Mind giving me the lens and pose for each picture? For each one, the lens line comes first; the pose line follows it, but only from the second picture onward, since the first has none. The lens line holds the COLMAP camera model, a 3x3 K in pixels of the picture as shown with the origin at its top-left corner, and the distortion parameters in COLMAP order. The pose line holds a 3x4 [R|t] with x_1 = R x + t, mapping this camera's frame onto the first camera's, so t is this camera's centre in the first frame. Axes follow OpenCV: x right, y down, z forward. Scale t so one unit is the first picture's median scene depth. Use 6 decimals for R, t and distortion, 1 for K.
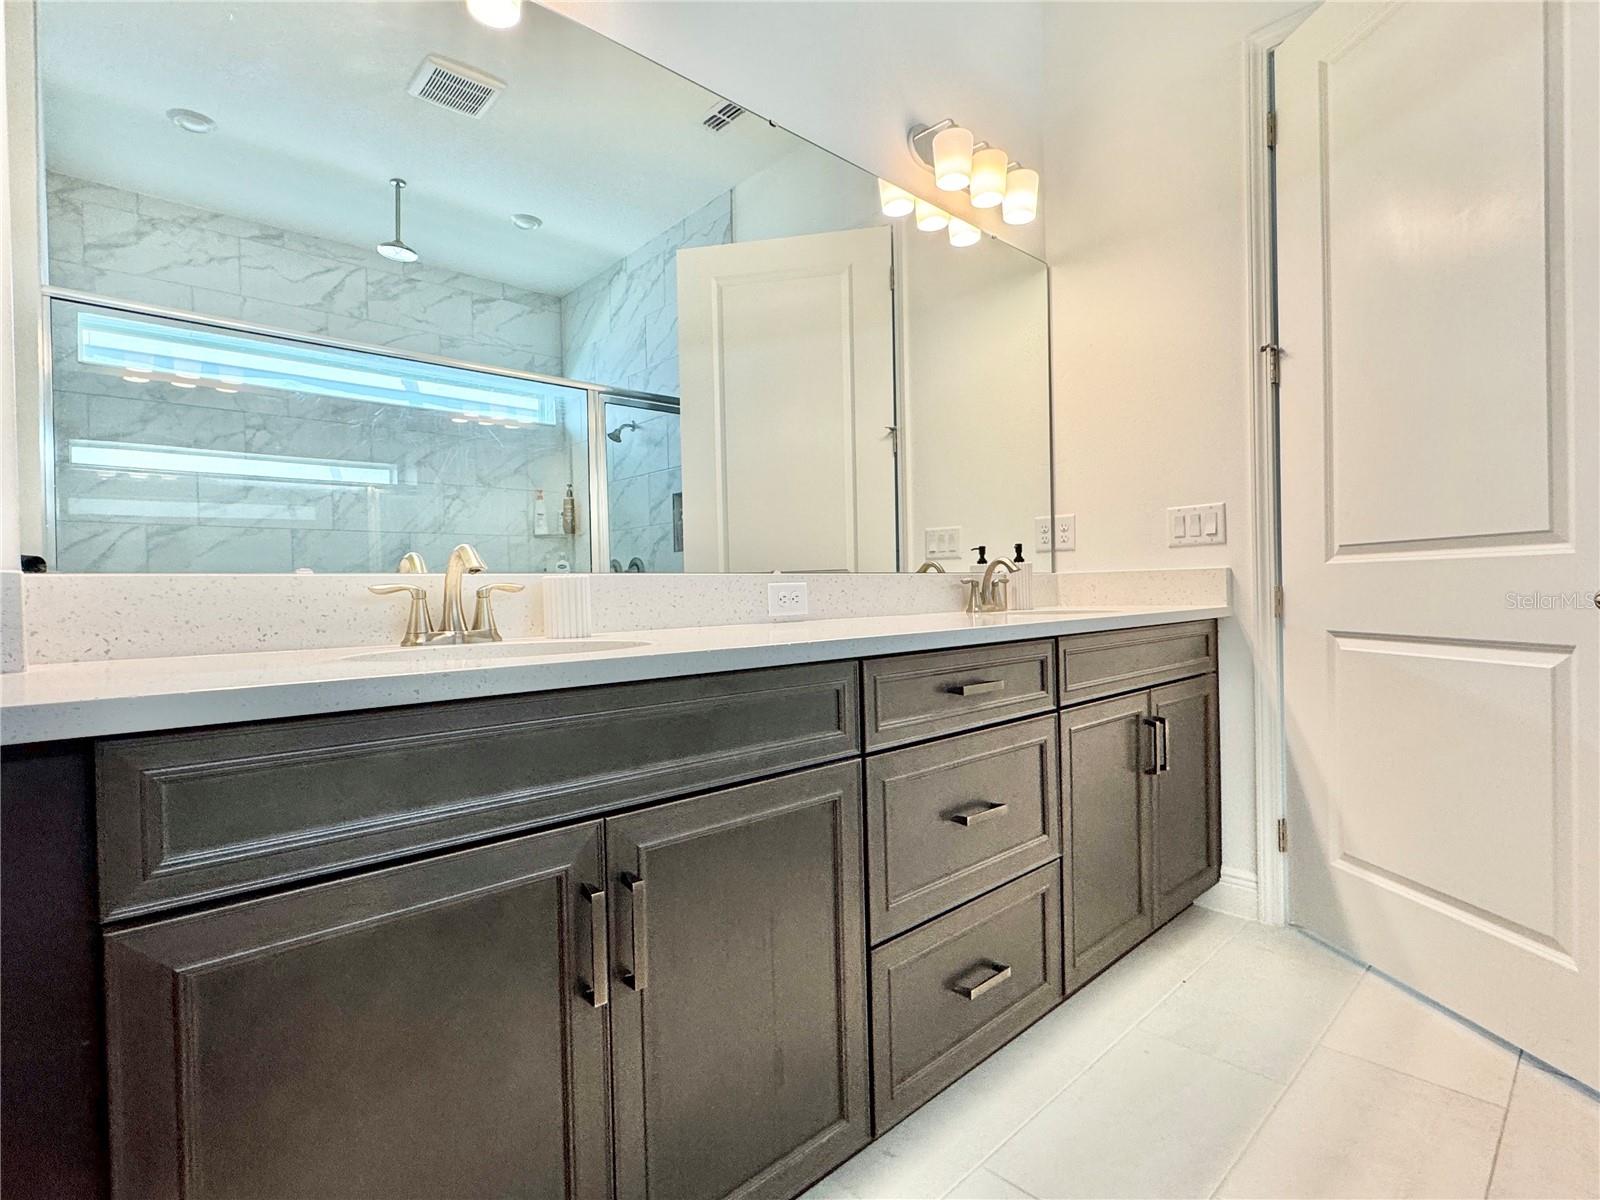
lens RADIAL K [[744.6, 0, 828.9], [0, 744.6, 603.5], [0, 0, 1]] dist [0.001880, -0.001025]
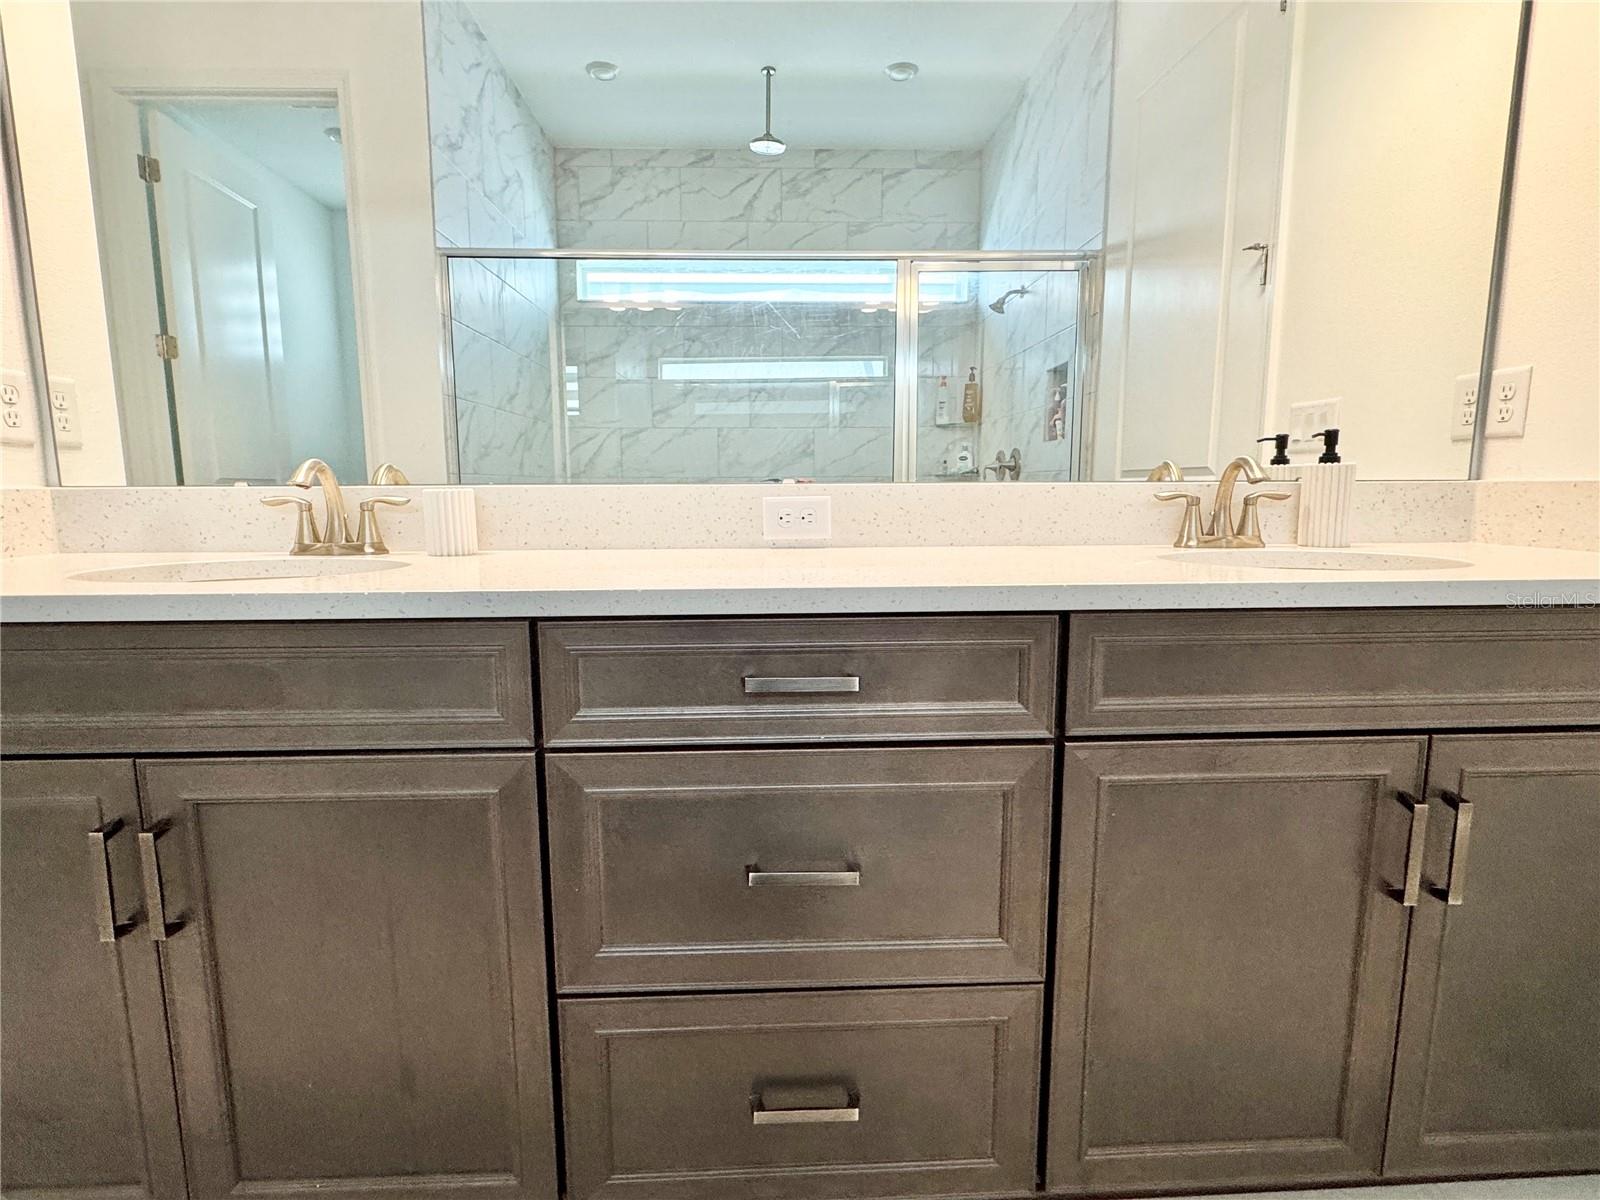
lens RADIAL K [[784.2, 0, 800.0], [0, 784.2, 600.0], [0, 0, 1]] dist [0.000068, -0.000331]
pose [[0.765492, 0.111172, -0.633769, 0.209245], [-0.025023, 0.989360, 0.143324, -0.017128], [0.642959, -0.093854, 0.760128, 0.173613]]
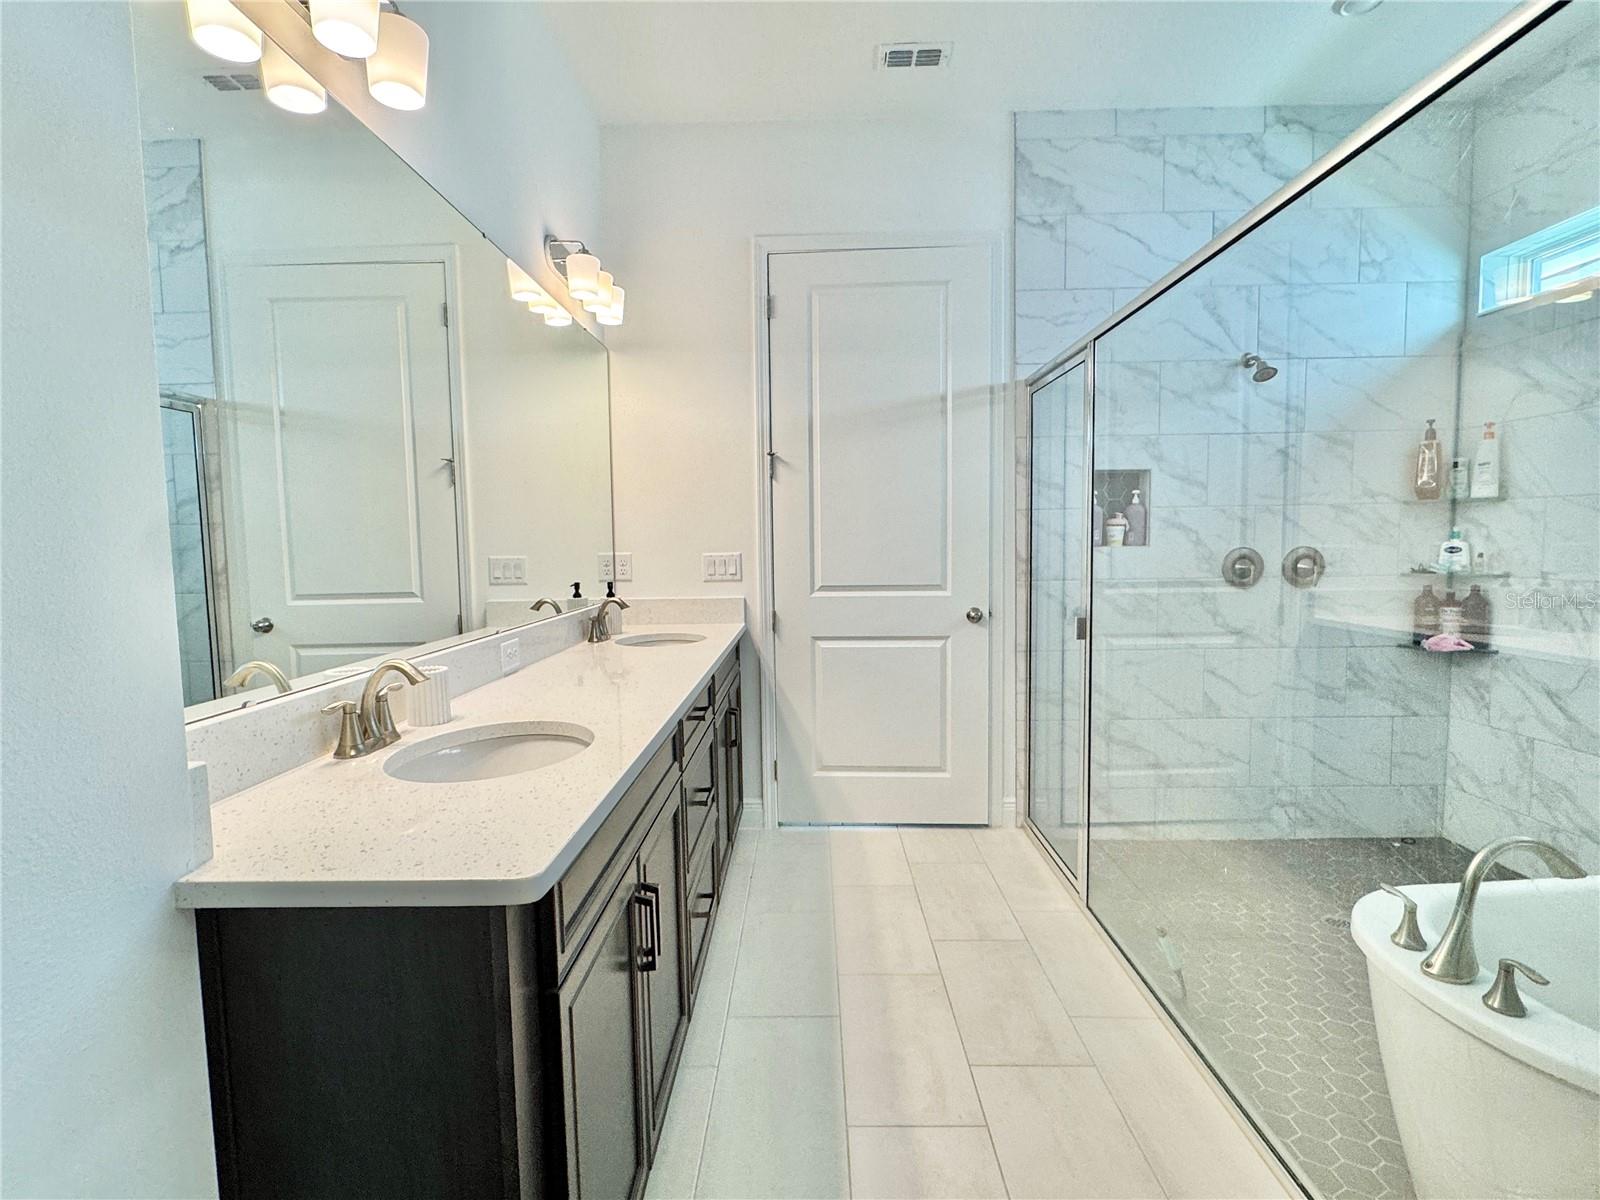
lens RADIAL K [[784.2, 0, 800.0], [0, 784.2, 600.0], [0, 0, 1]] dist [0.000068, -0.000331]
pose [[0.684462, -0.053622, 0.727074, -0.302443], [0.027800, 0.998486, 0.047467, -0.064441], [-0.728519, -0.012277, 0.684916, -0.079217]]
